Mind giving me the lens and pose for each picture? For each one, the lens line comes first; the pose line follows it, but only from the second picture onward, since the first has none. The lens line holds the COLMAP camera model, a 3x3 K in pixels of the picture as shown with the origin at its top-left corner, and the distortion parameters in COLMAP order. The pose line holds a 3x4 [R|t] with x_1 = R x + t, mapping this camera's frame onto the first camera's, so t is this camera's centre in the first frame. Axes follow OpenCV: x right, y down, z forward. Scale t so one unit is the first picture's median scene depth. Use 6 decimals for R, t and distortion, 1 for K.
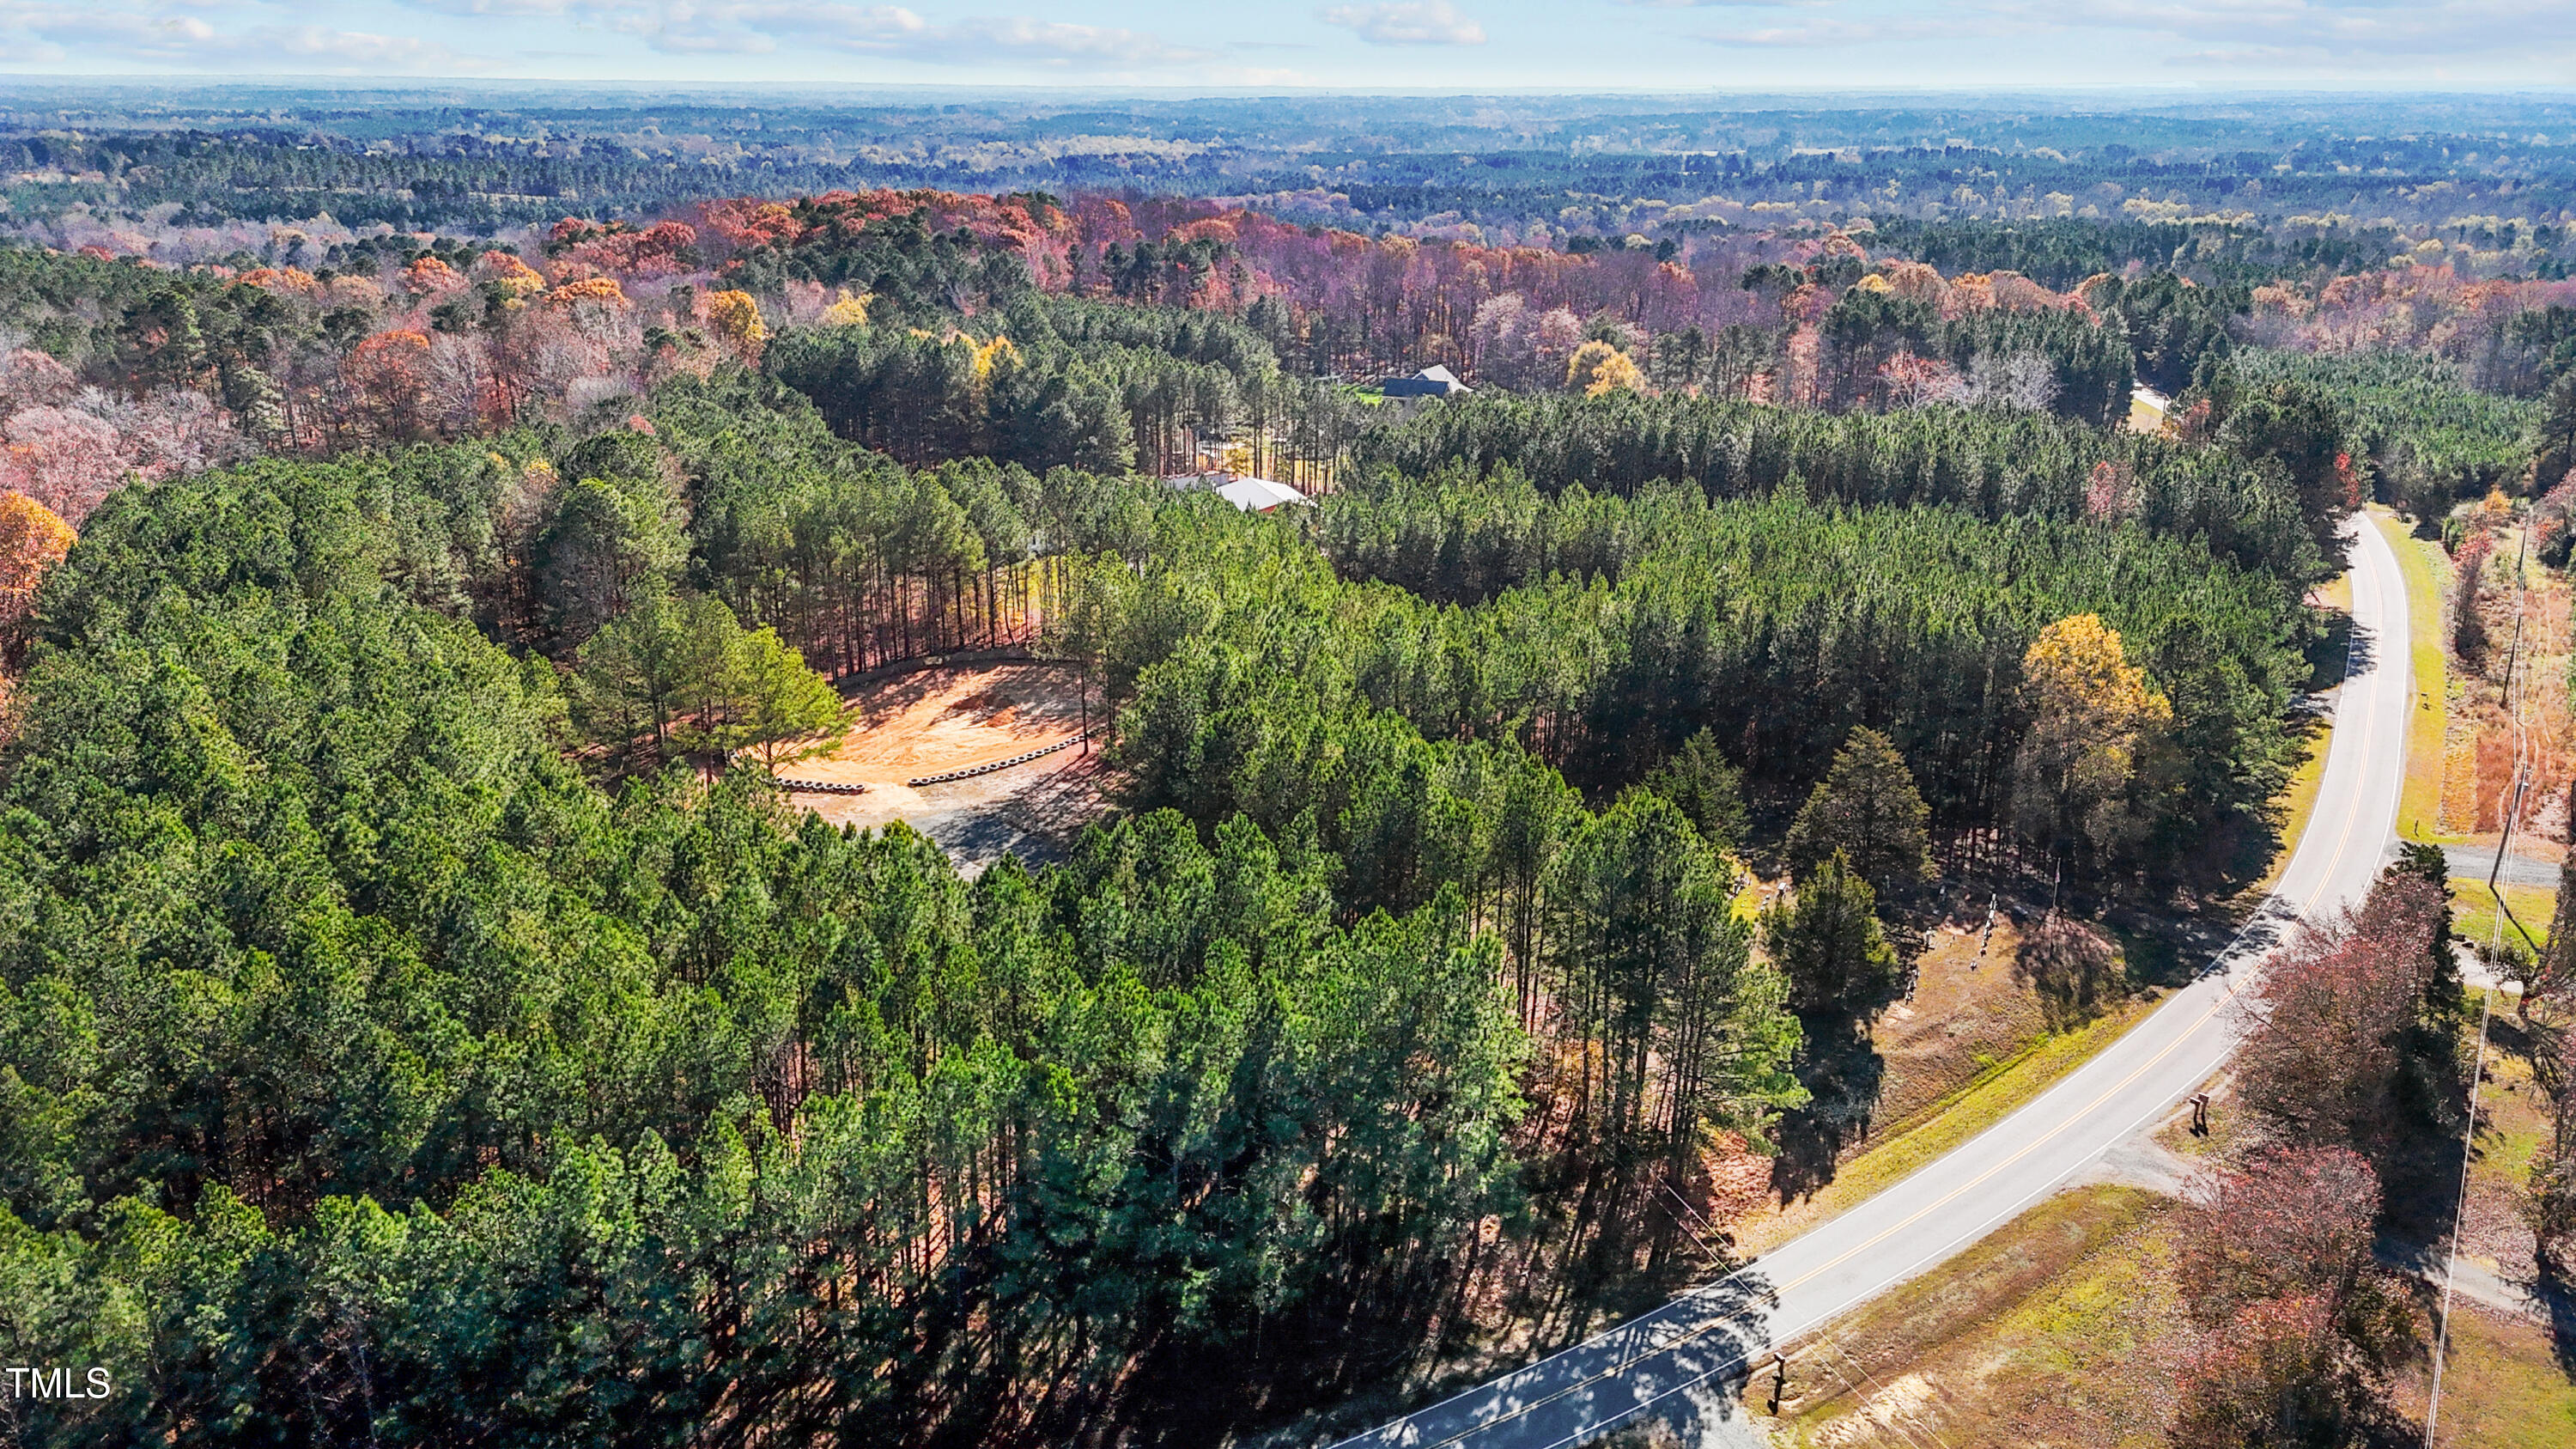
lens RADIAL K [[1923.3, 0, 1301.6], [0, 1923.3, 731.0], [0, 0, 1]] dist [0.079481, -0.072156]
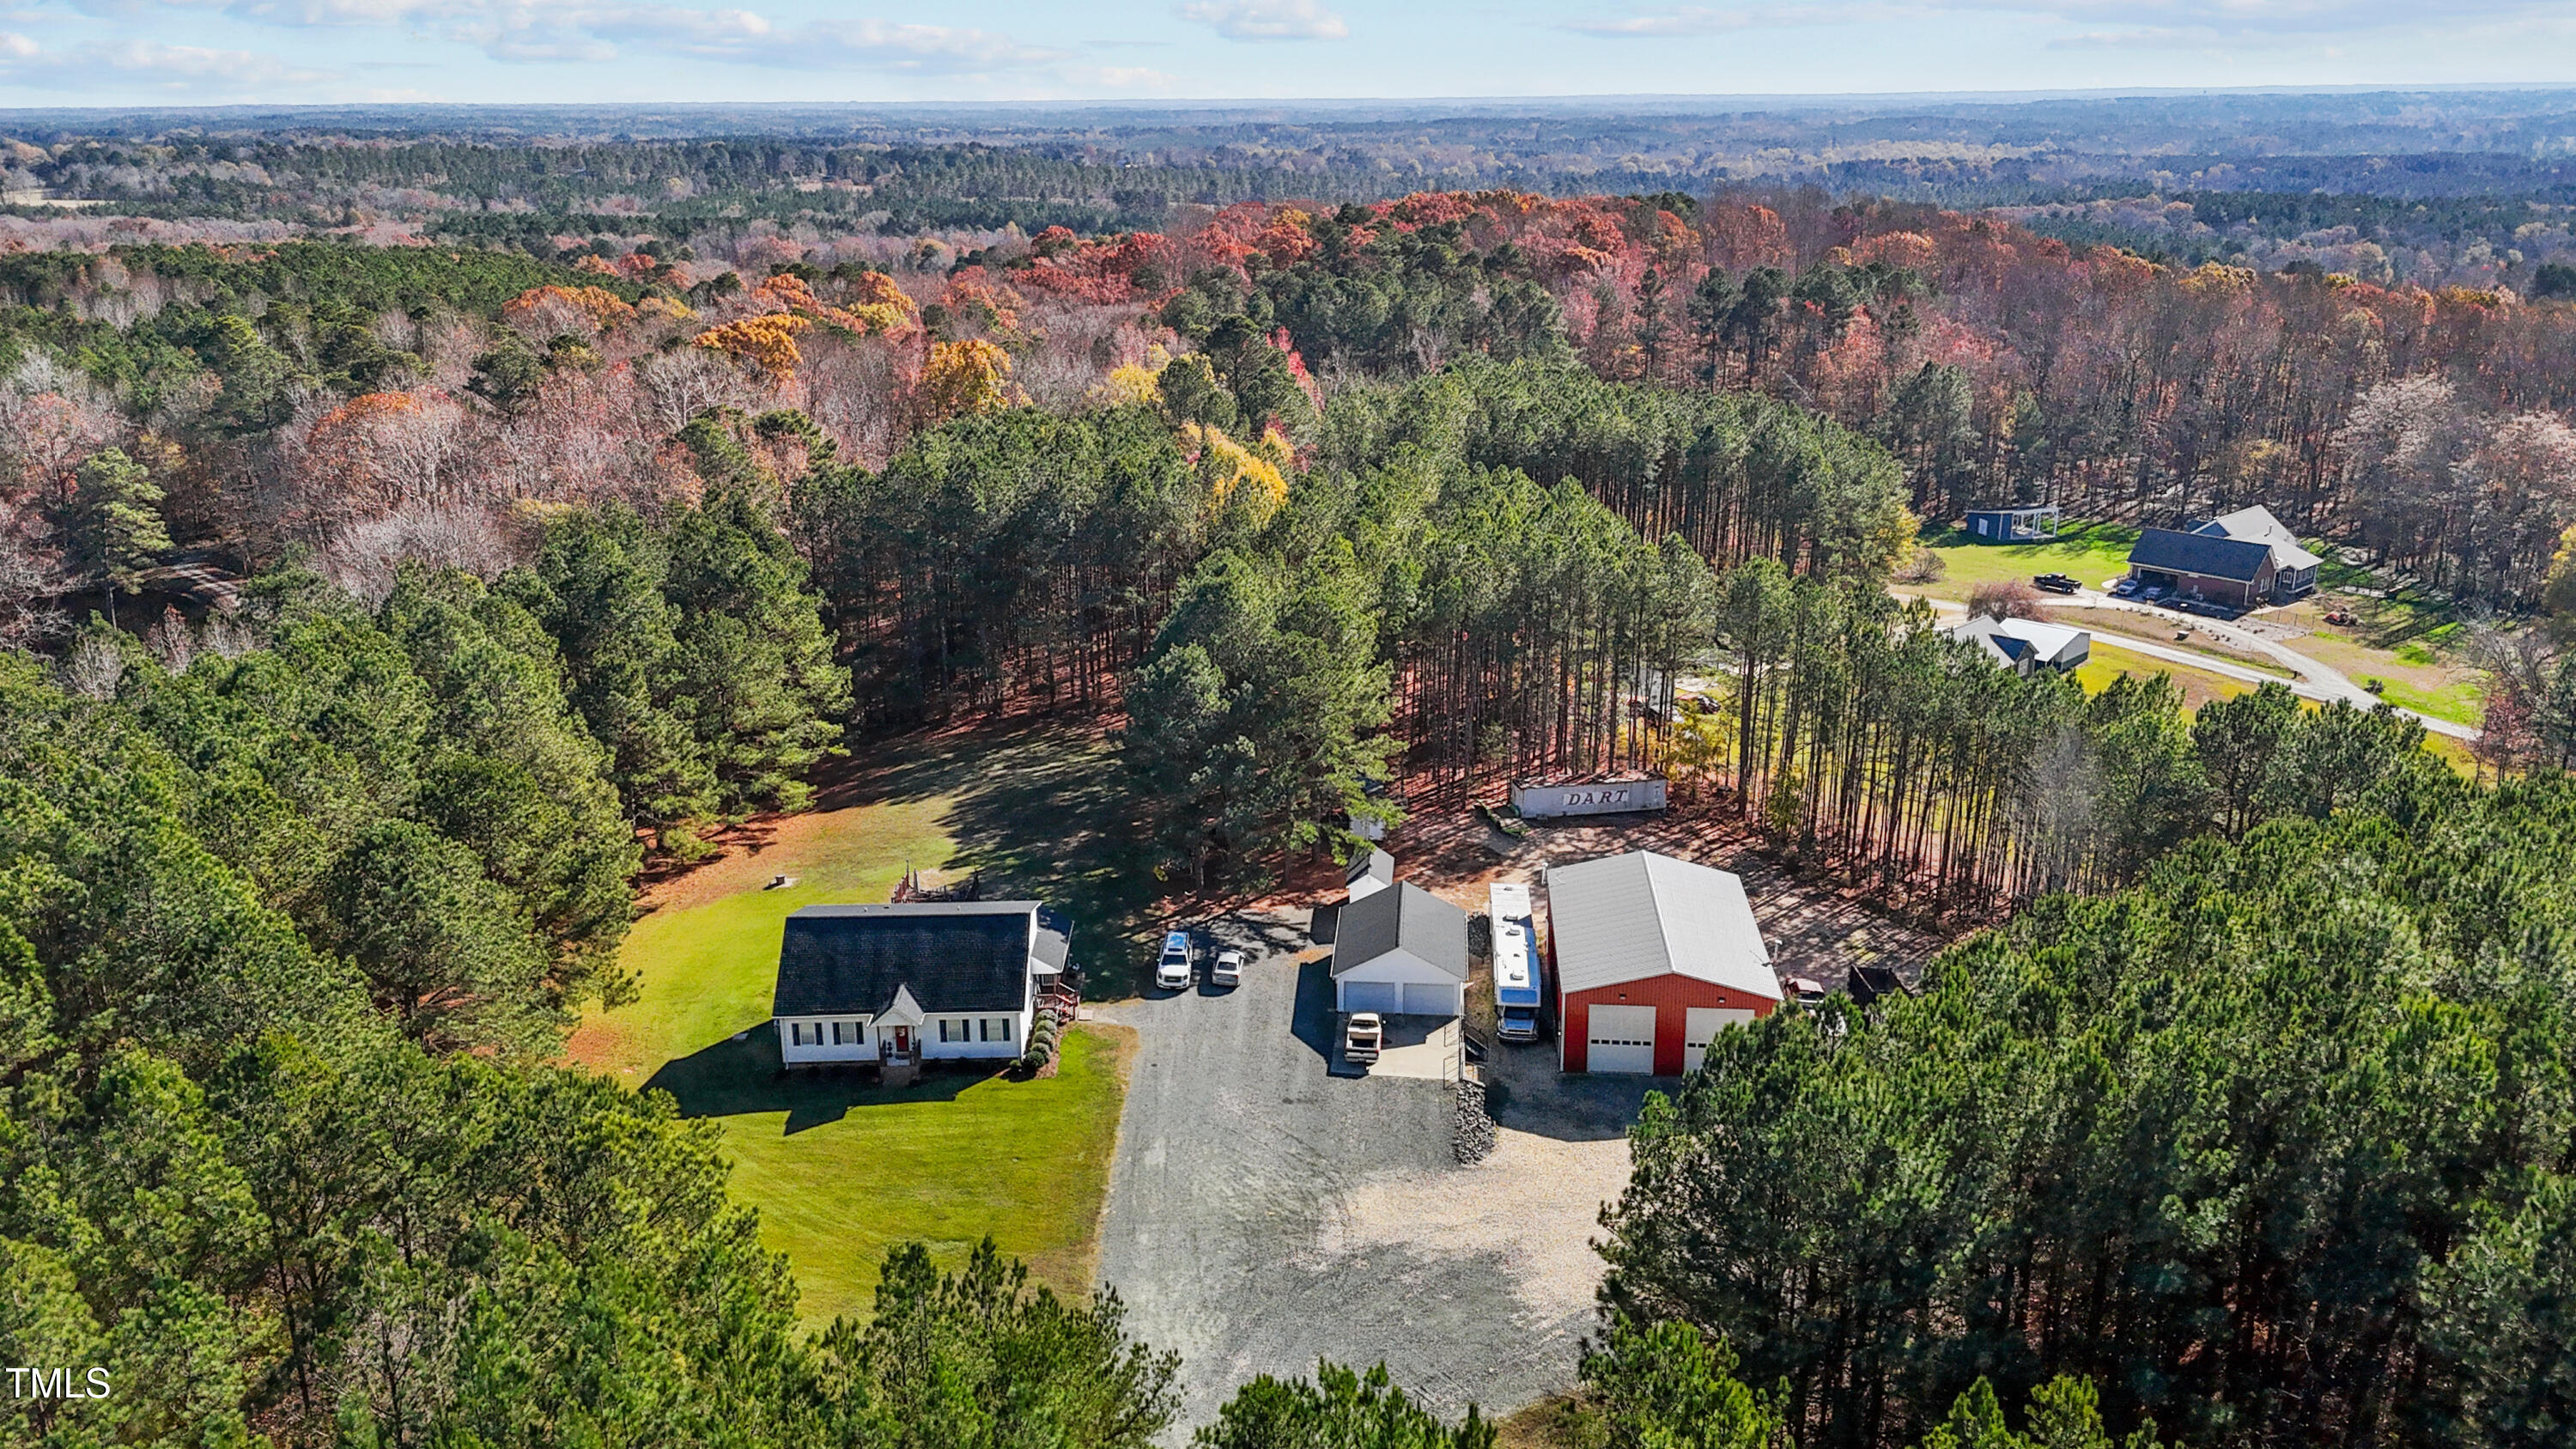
lens RADIAL K [[1948.4, 0, 1288.0], [0, 1948.4, 724.5], [0, 0, 1]] dist [0.078490, -0.070133]
pose [[0.918835, 0.110268, -0.378924, 0.052241], [-0.115392, 0.993277, 0.009239, -0.139168], [0.377396, 0.035236, 0.925382, 0.530300]]
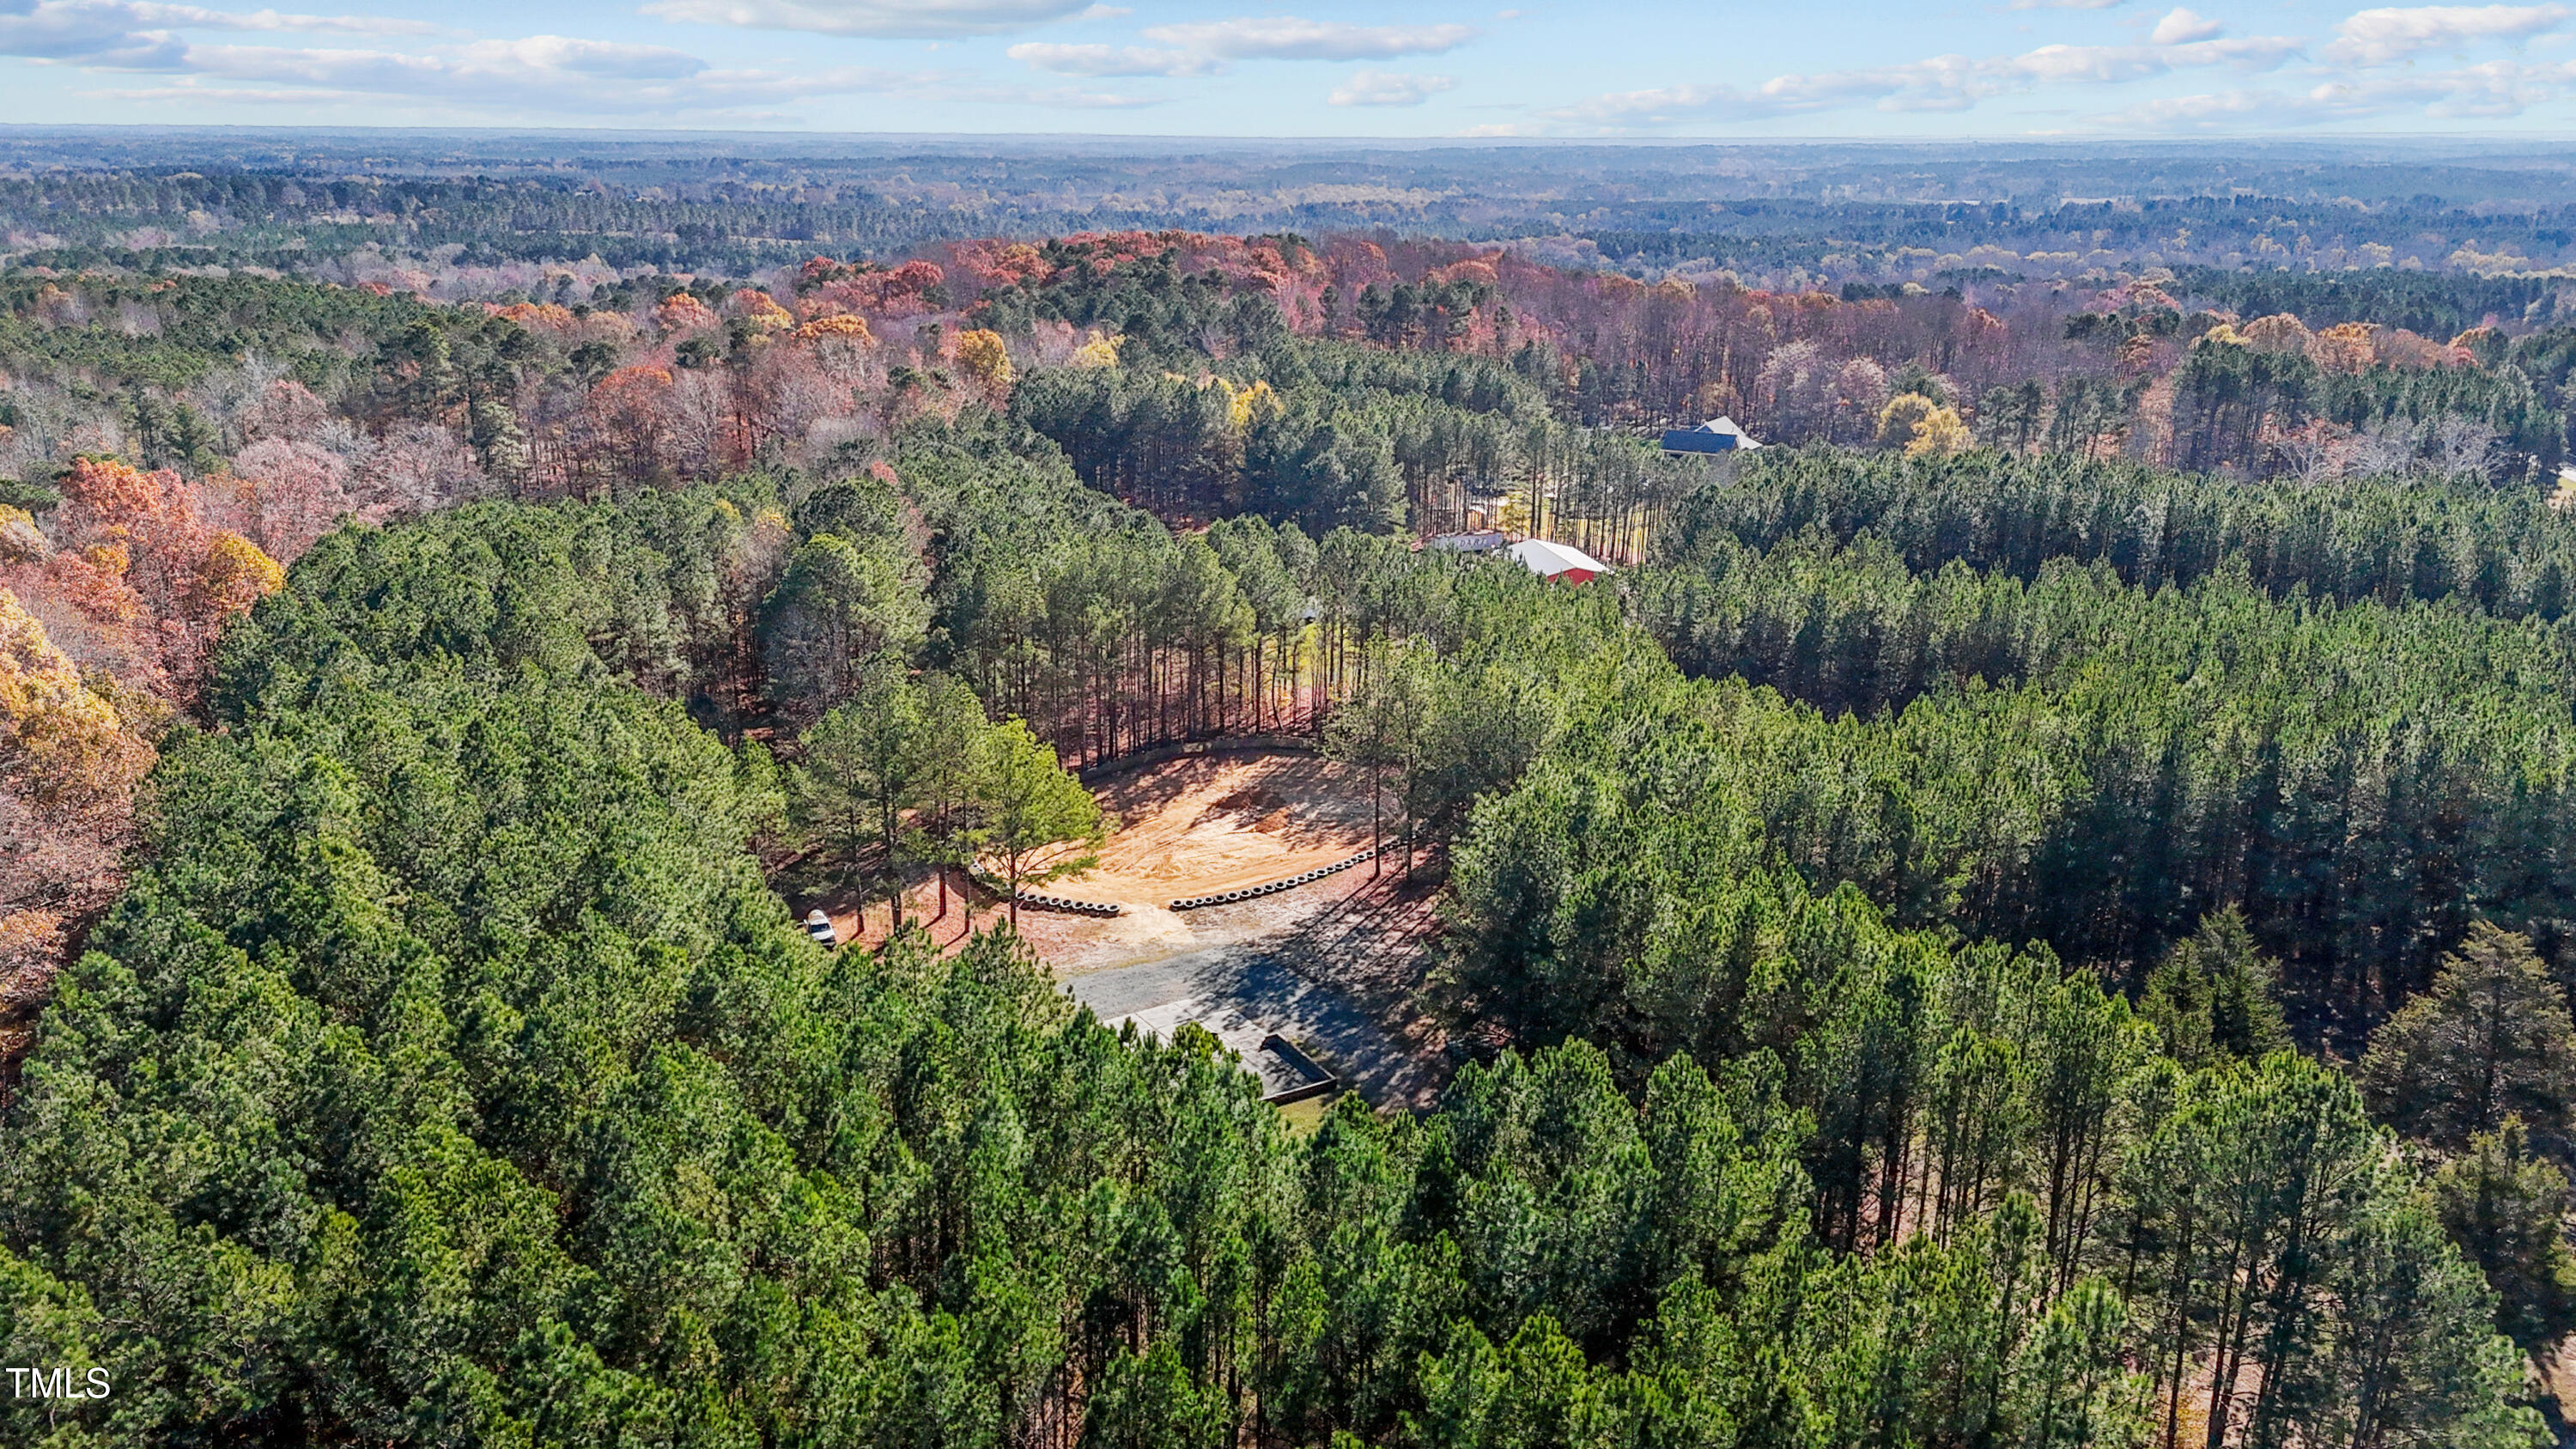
lens RADIAL K [[1925.6, 0, 1288.0], [0, 1925.6, 724.5], [0, 0, 1]] dist [0.097600, -0.108912]
pose [[0.992742, 0.035598, -0.114870, -0.030619], [-0.038786, 0.998919, -0.025633, -0.016548], [0.113834, 0.029902, 0.993050, 0.088345]]
